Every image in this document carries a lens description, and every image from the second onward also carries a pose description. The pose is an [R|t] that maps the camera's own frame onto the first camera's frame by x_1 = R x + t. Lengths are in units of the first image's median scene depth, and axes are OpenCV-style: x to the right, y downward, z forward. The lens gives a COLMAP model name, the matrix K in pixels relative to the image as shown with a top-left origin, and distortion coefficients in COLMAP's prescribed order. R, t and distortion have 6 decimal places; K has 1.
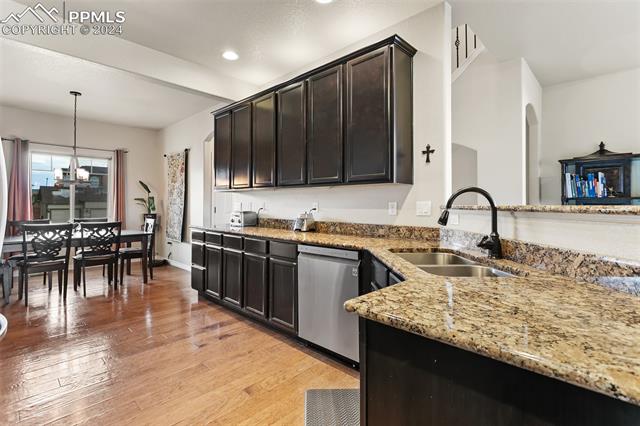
lens RADIAL K [[308.2, 0, 319.6], [0, 308.2, 201.5], [0, 0, 1]] dist [-0.000368, 0.000130]
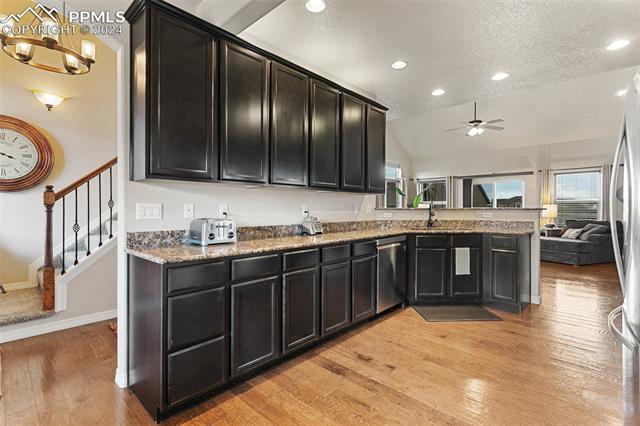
lens RADIAL K [[298.8, 0, 315.4], [0, 298.8, 208.2], [0, 0, 1]] dist [-0.000705, 0.000694]
pose [[-0.000642, -0.004563, 0.999989, -1.163129], [-0.011586, 0.999923, 0.004555, 0.008819], [-0.999933, -0.011582, -0.000695, 1.147361]]
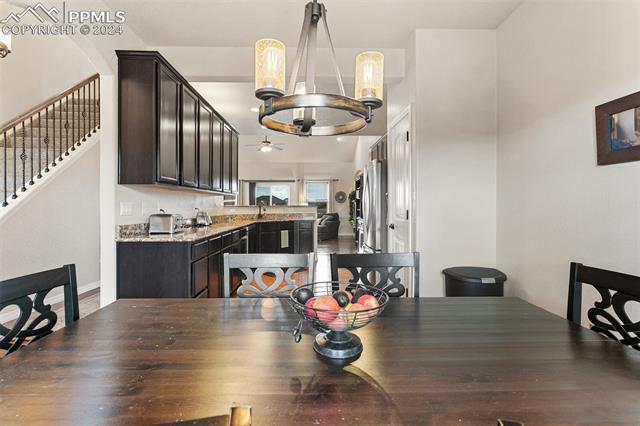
lens RADIAL K [[298.8, 0, 315.4], [0, 298.8, 208.2], [0, 0, 1]] dist [-0.000705, 0.000694]
pose [[-0.702193, -0.012100, 0.711884, -1.482845], [-0.012212, 0.999913, 0.004950, 0.012004], [-0.711882, -0.005218, -0.702280, 1.797253]]
